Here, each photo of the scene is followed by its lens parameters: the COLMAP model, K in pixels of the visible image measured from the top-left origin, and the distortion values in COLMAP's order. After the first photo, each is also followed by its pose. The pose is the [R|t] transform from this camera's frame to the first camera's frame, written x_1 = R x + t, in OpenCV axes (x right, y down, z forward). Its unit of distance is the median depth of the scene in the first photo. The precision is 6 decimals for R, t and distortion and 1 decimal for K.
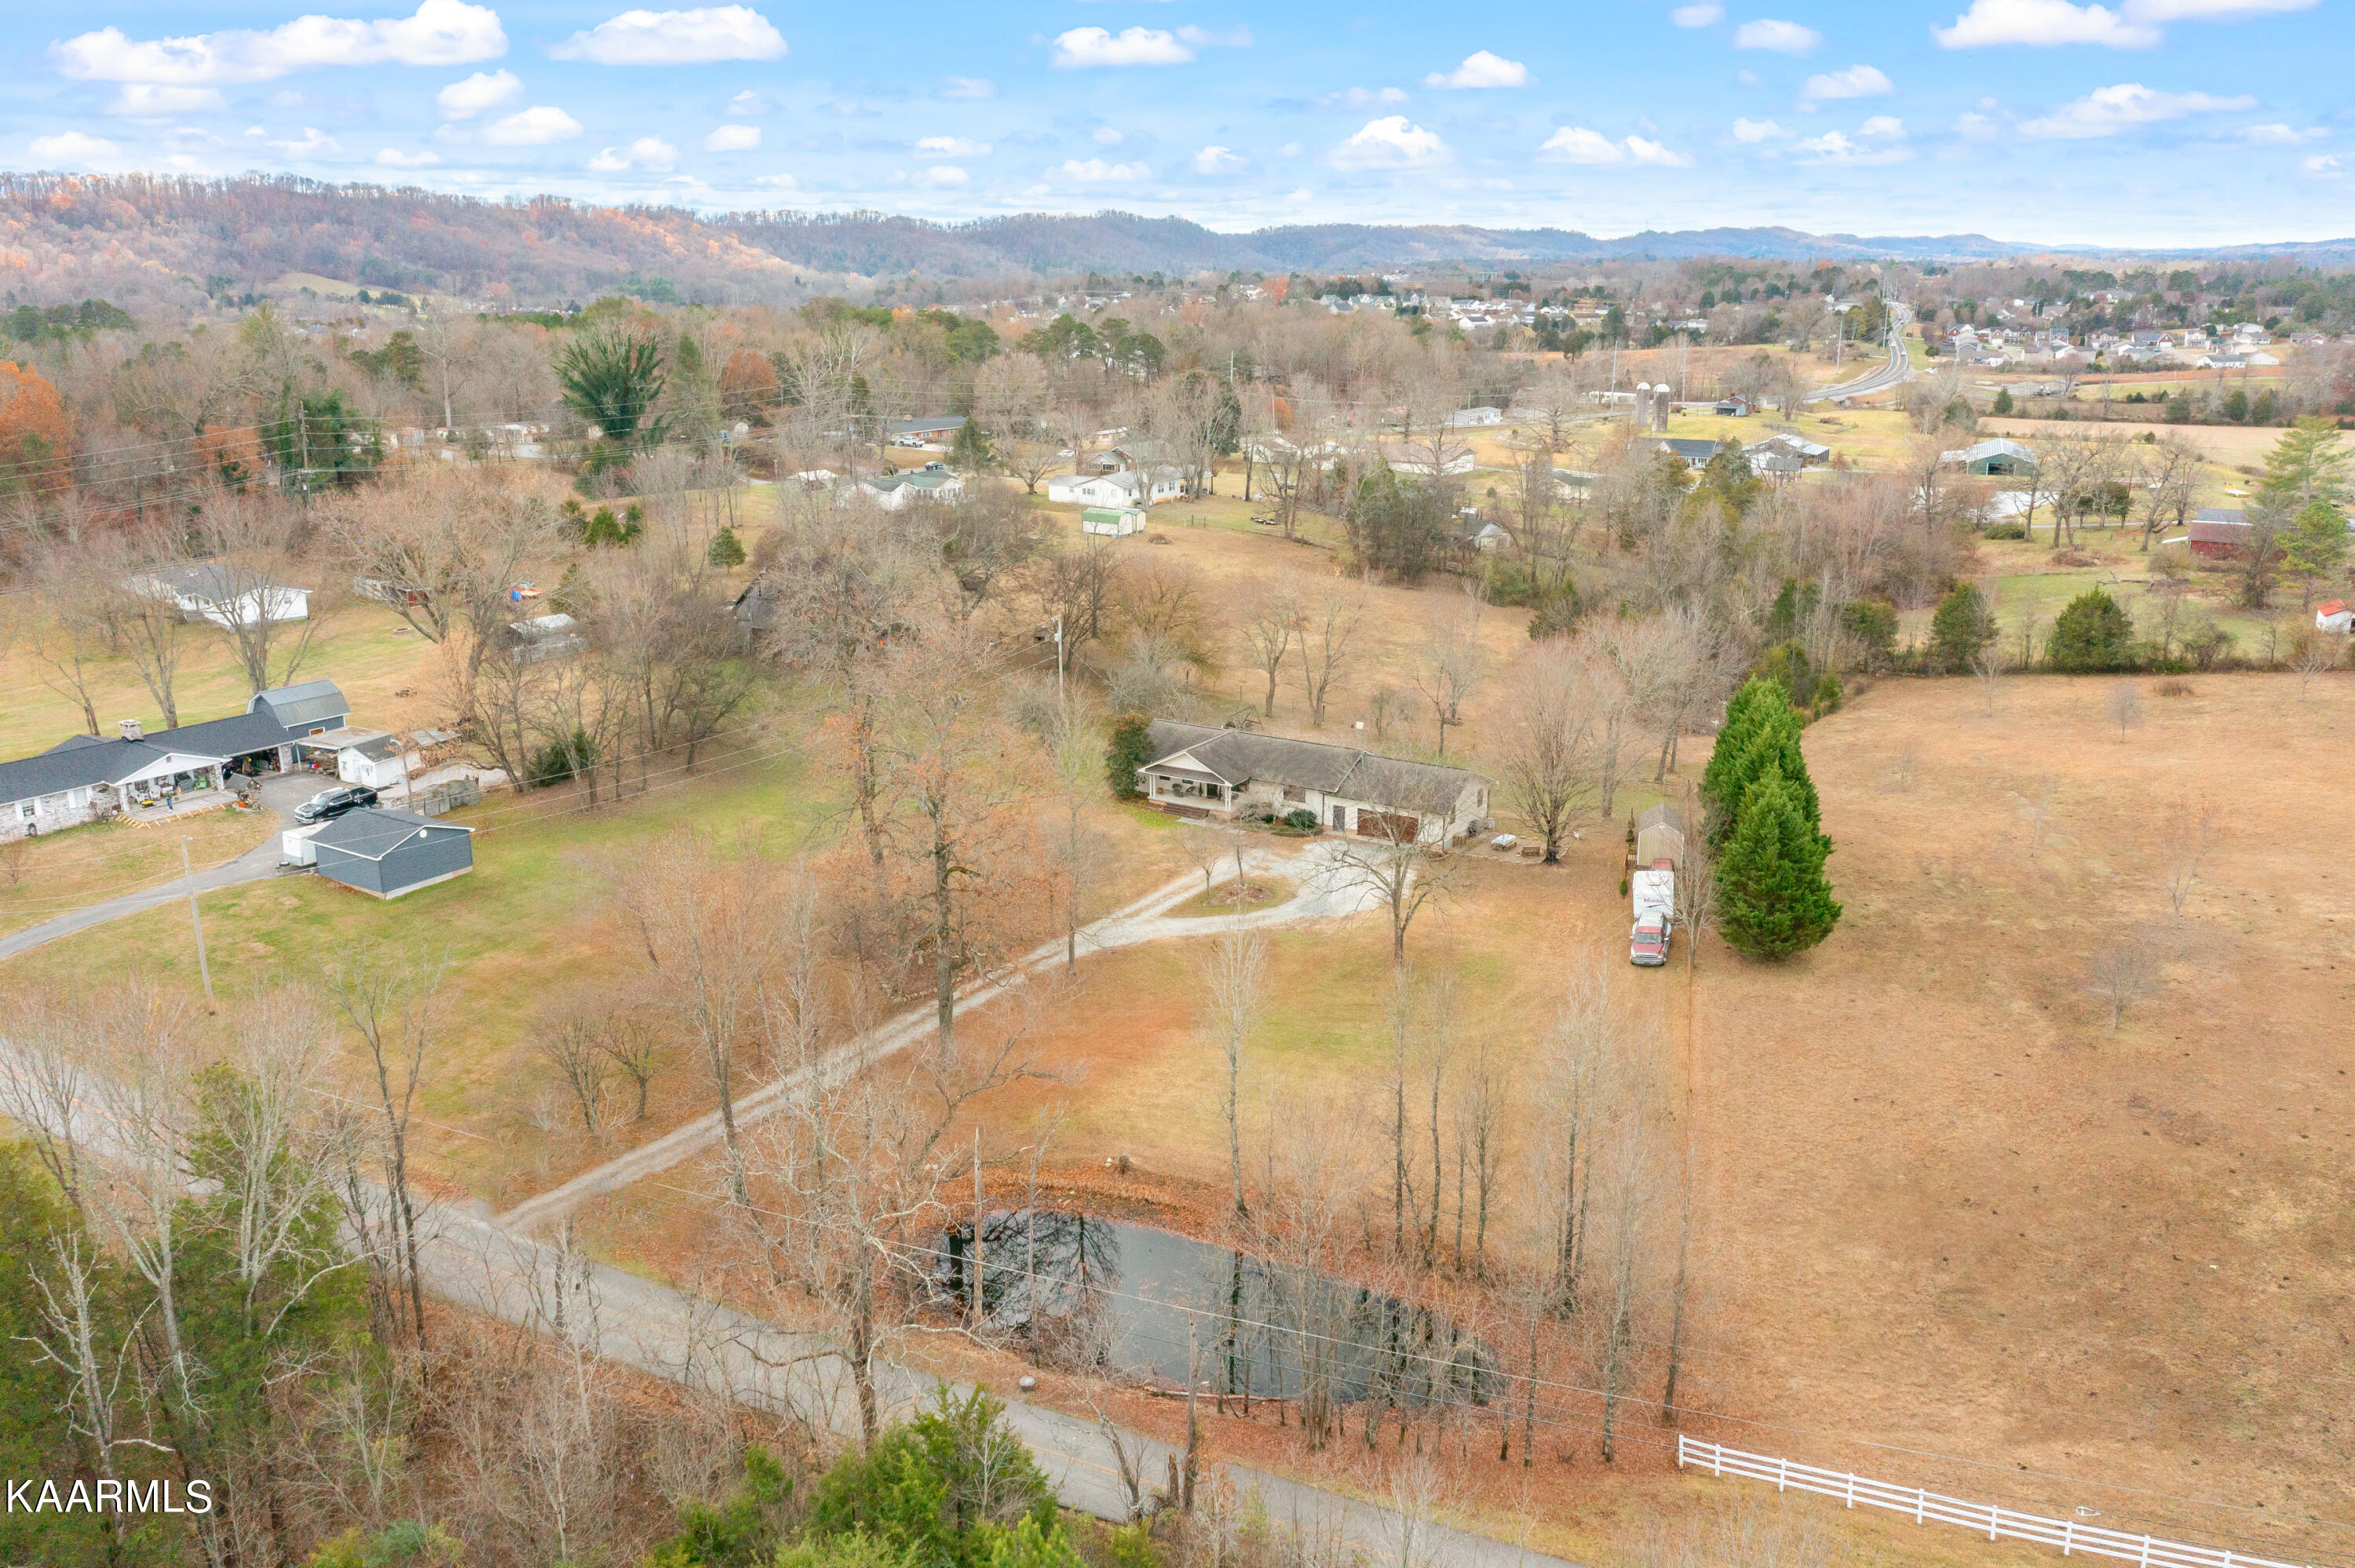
lens RADIAL K [[1857.4, 0, 1174.4], [0, 1857.4, 770.1], [0, 0, 1]] dist [-0.006170, 0.007579]
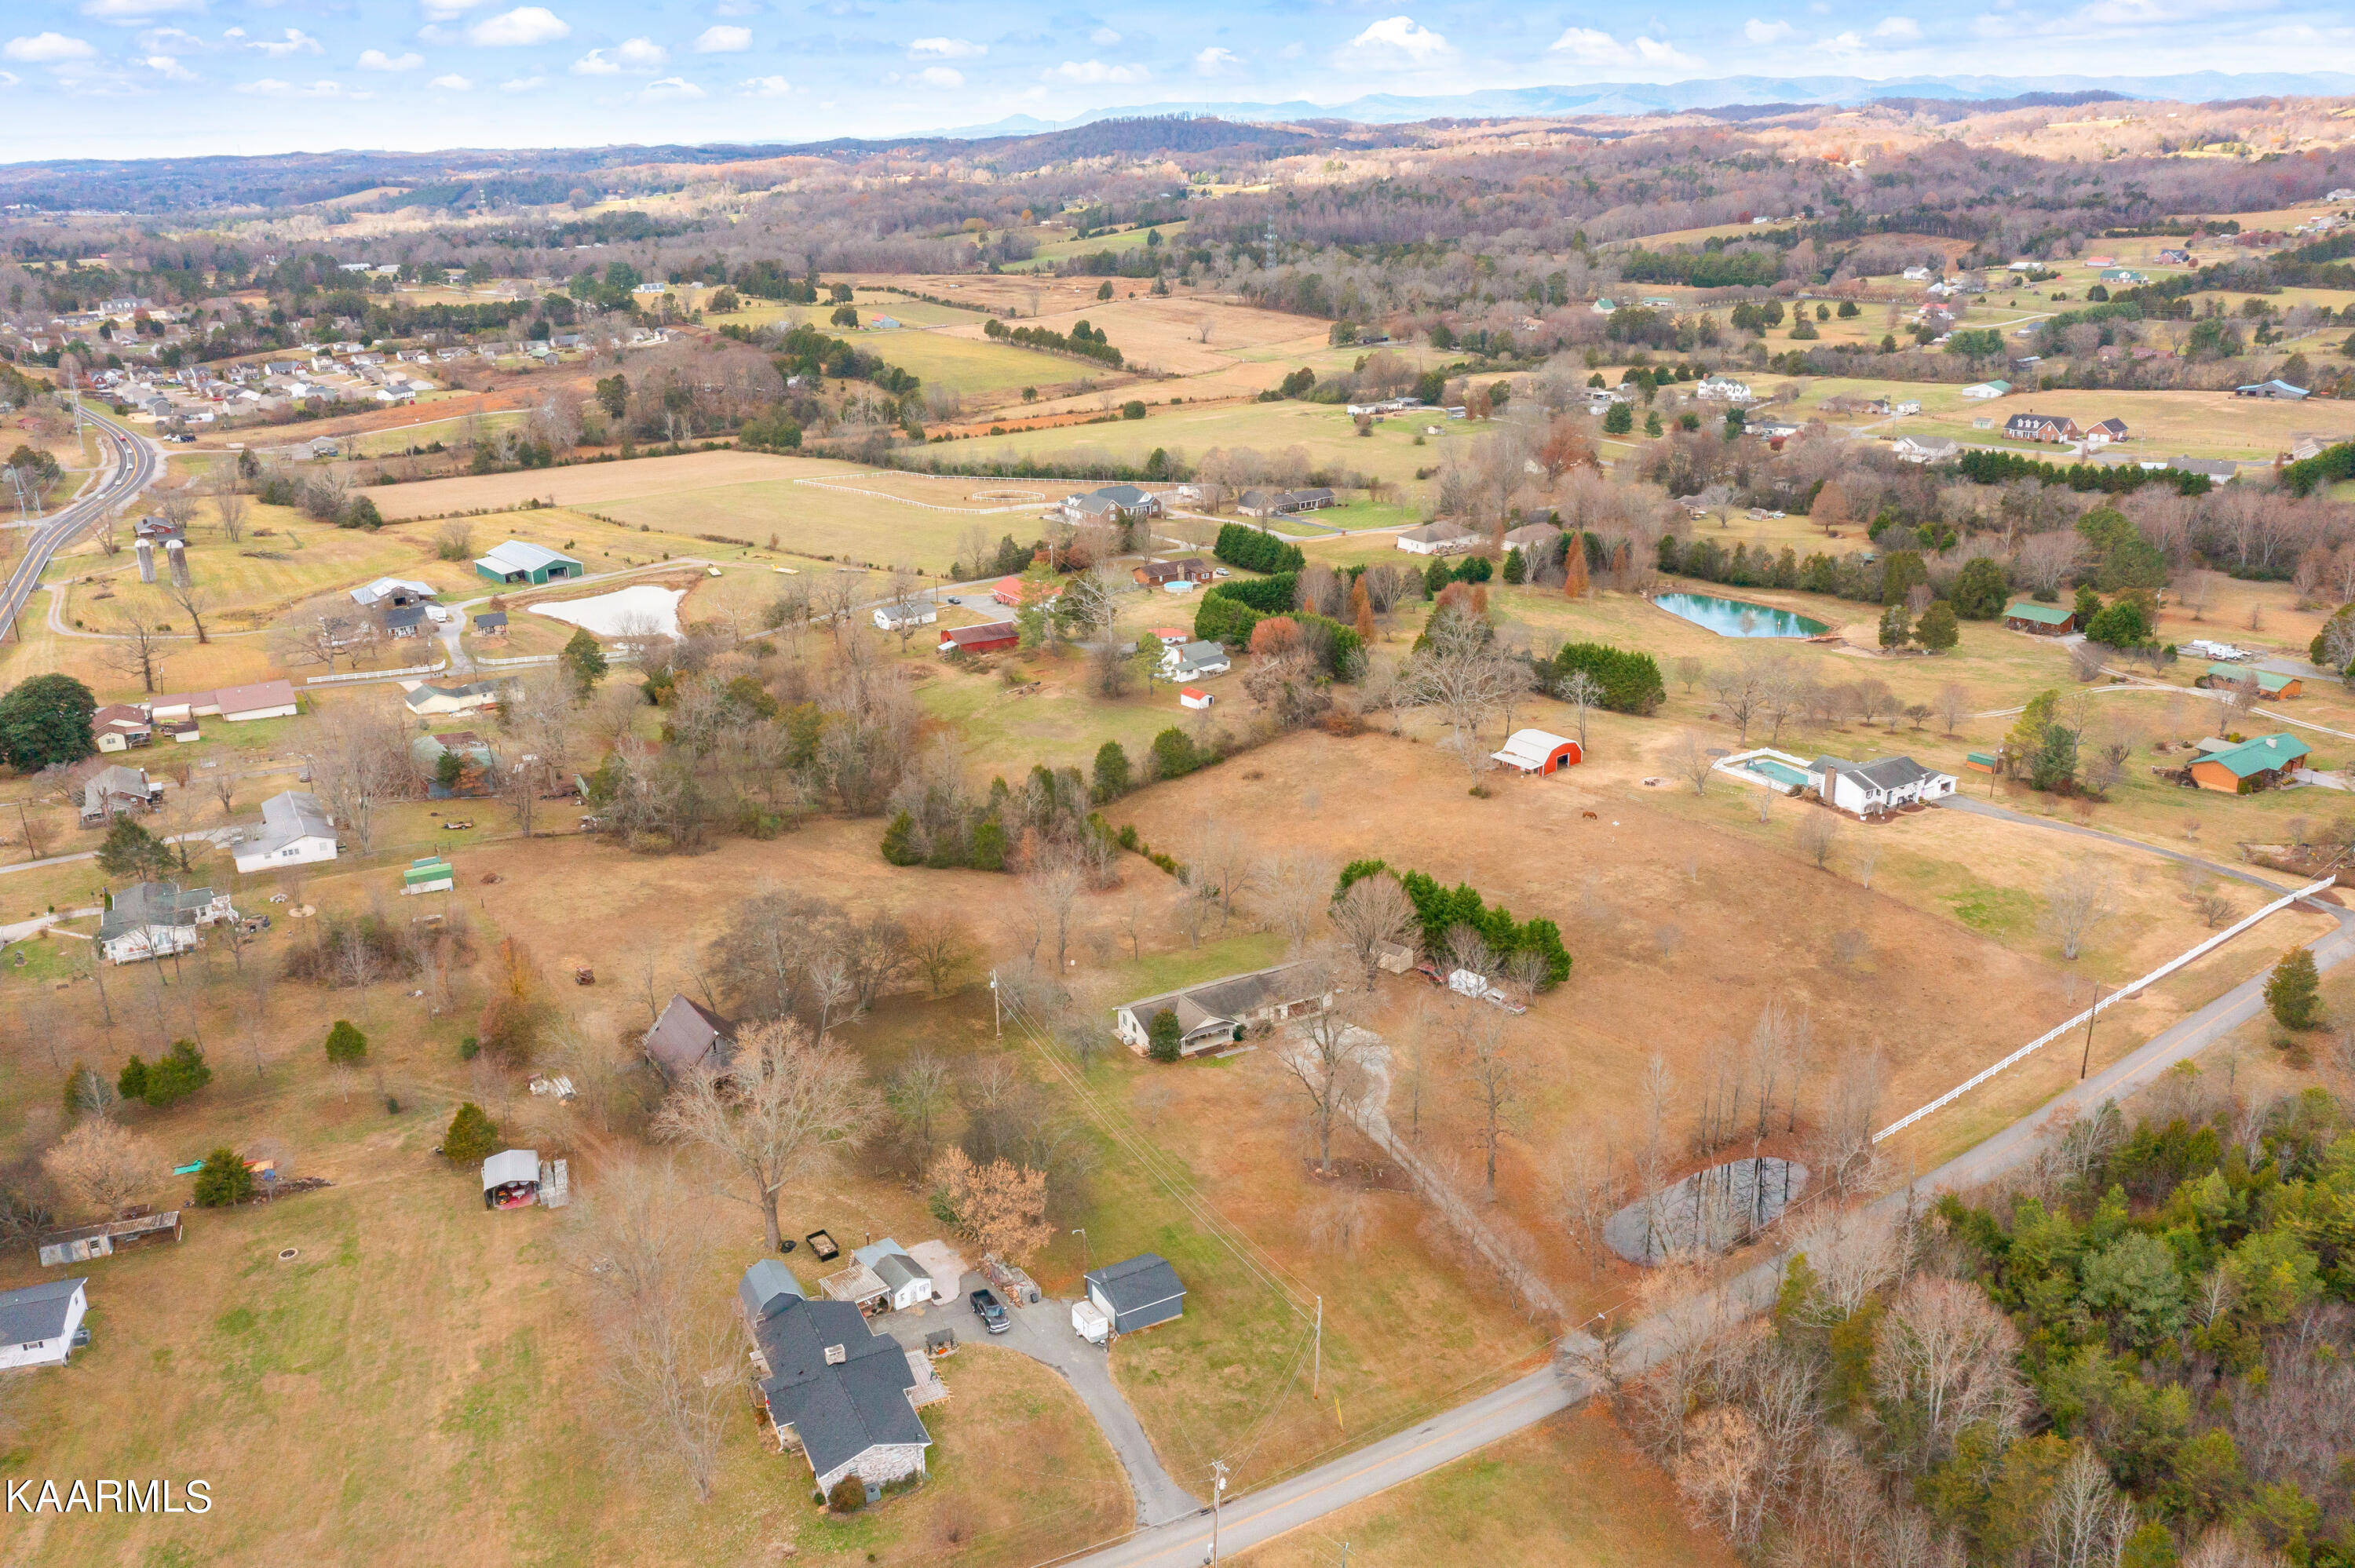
lens RADIAL K [[1850.2, 0, 1177.5], [0, 1850.2, 784.0], [0, 0, 1]] dist [0.000243, 0.000297]
pose [[0.476385, -0.294730, 0.828367, -0.205179], [0.253699, 0.948148, 0.191448, -0.082705], [-0.841840, 0.118953, 0.526456, 0.024651]]
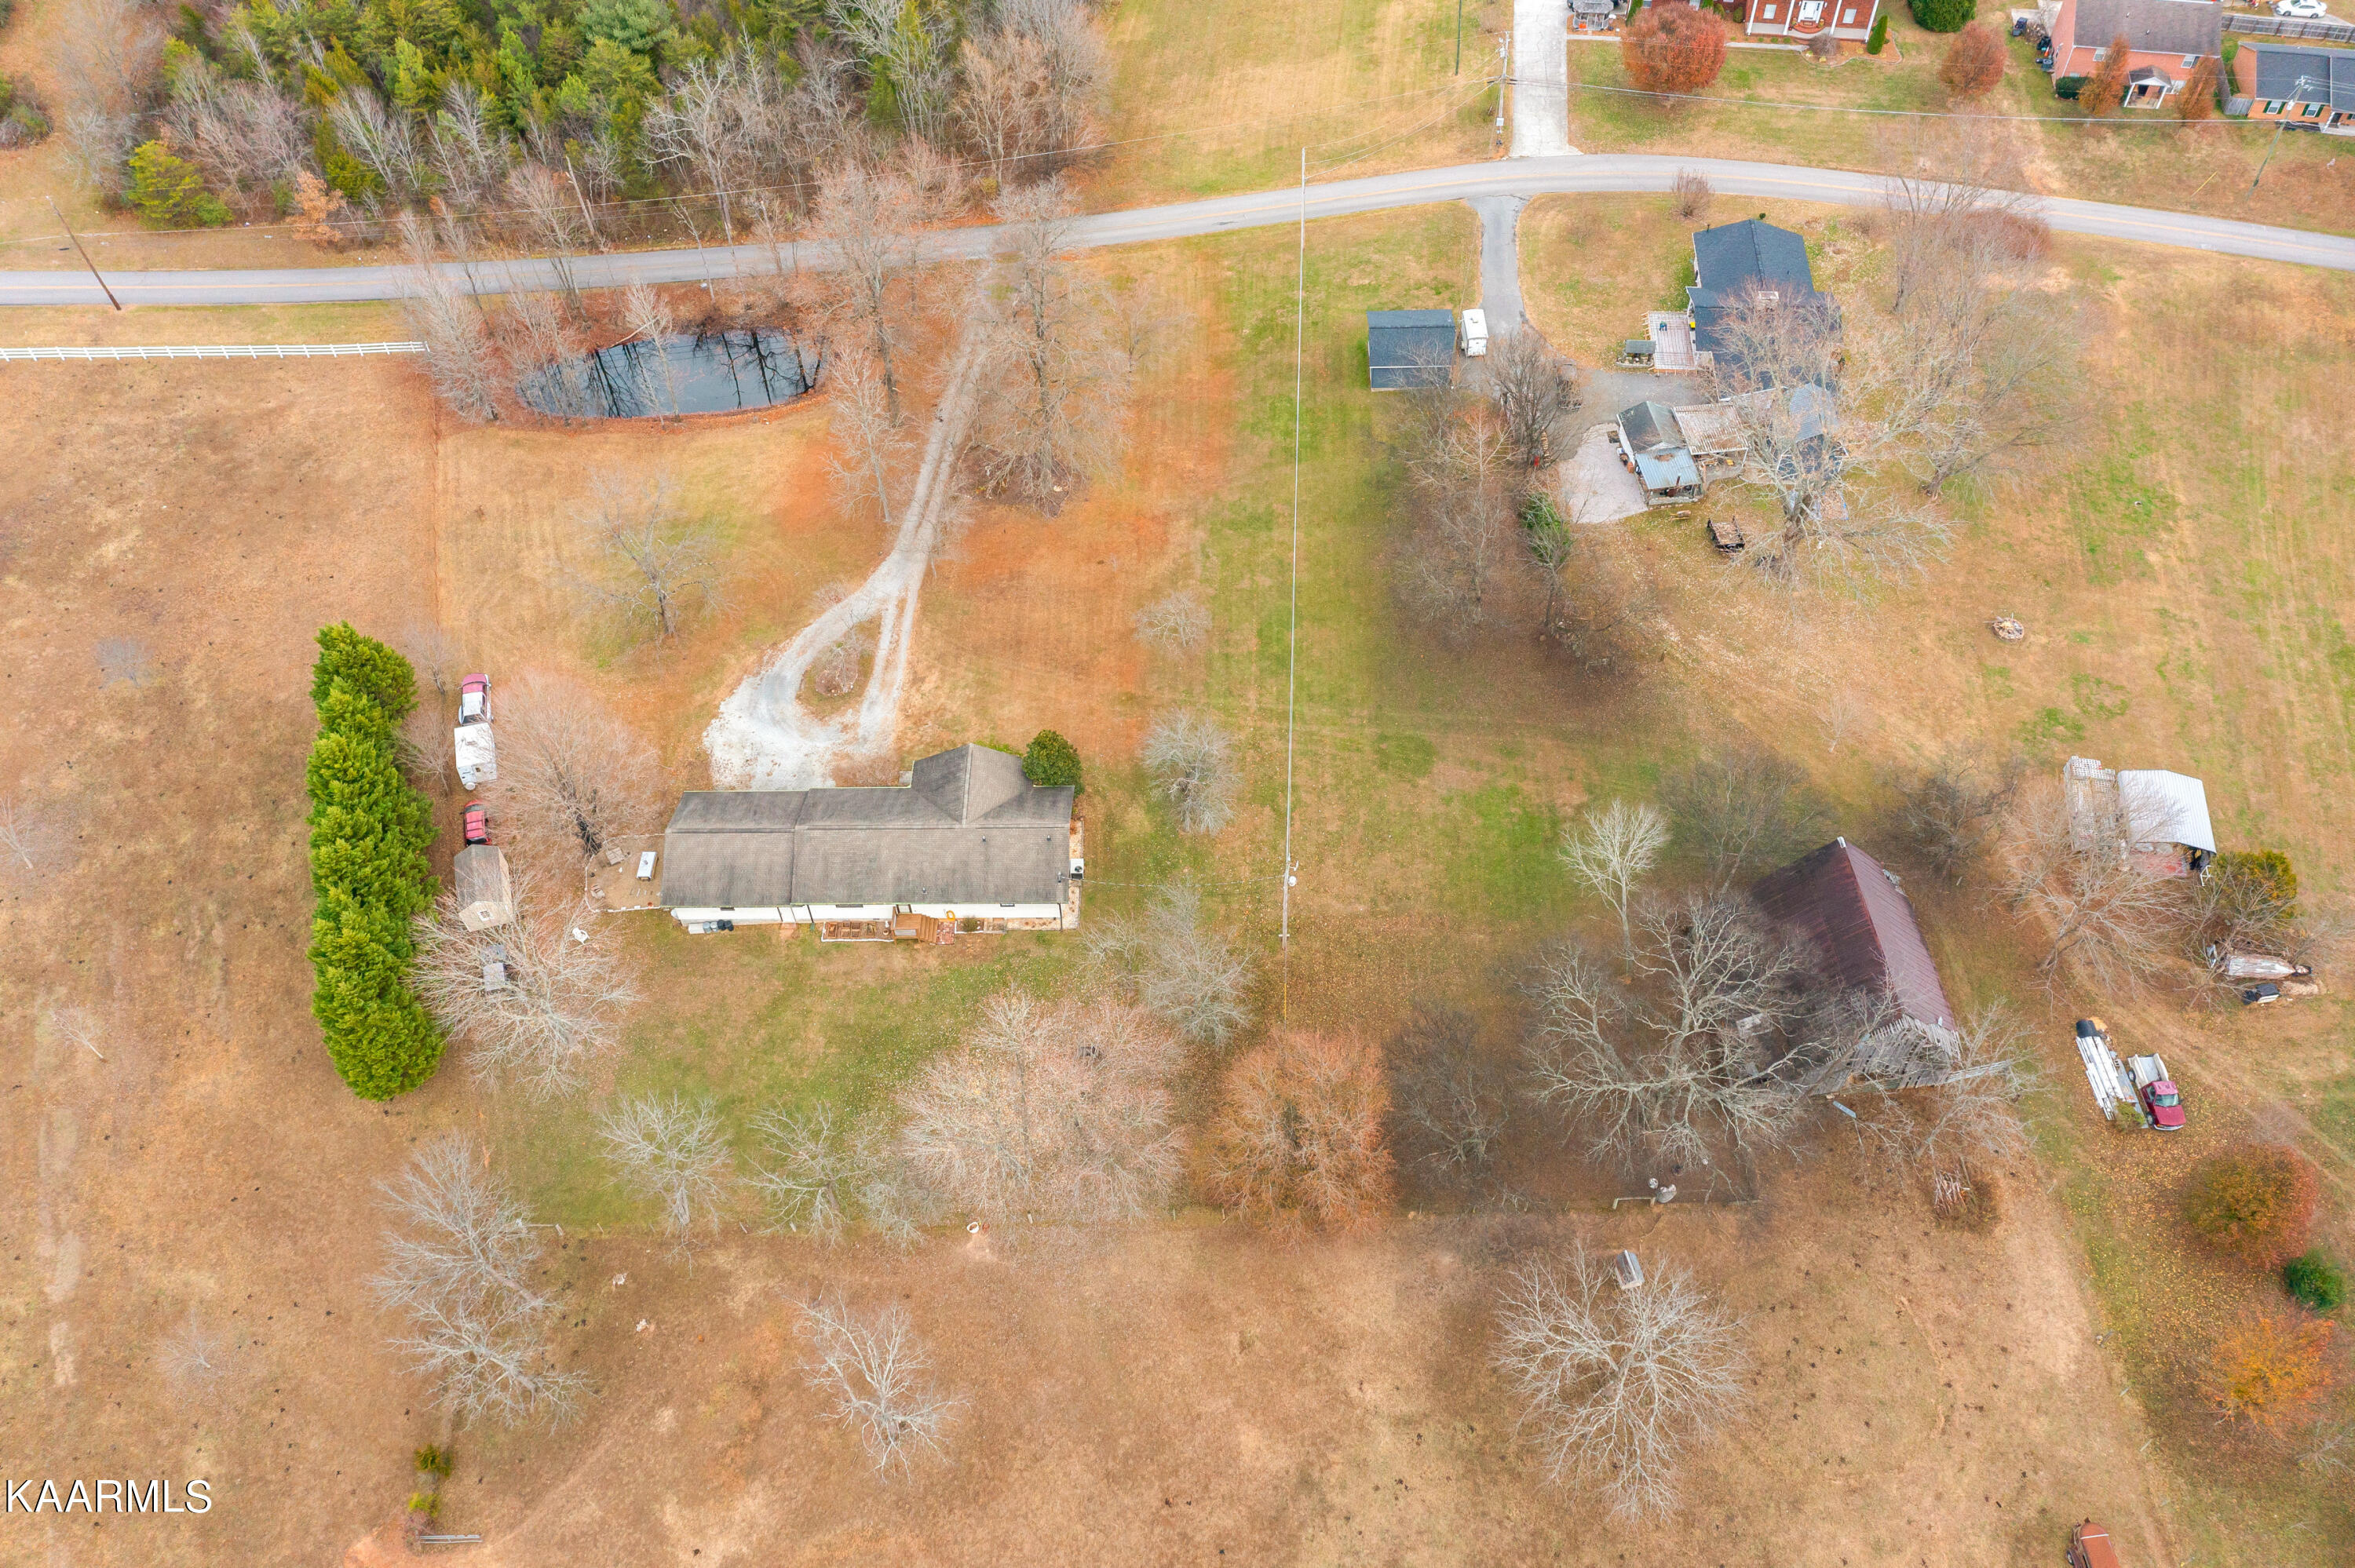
lens RADIAL K [[1858.0, 0, 1174.3], [0, 1858.0, 784.7], [0, 0, 1]] dist [-0.004812, 0.001025]
pose [[-0.853196, 0.418153, -0.311778, 0.035002], [-0.137085, 0.396962, 0.907540, -0.139089], [0.503254, 0.817049, -0.281364, 0.211471]]
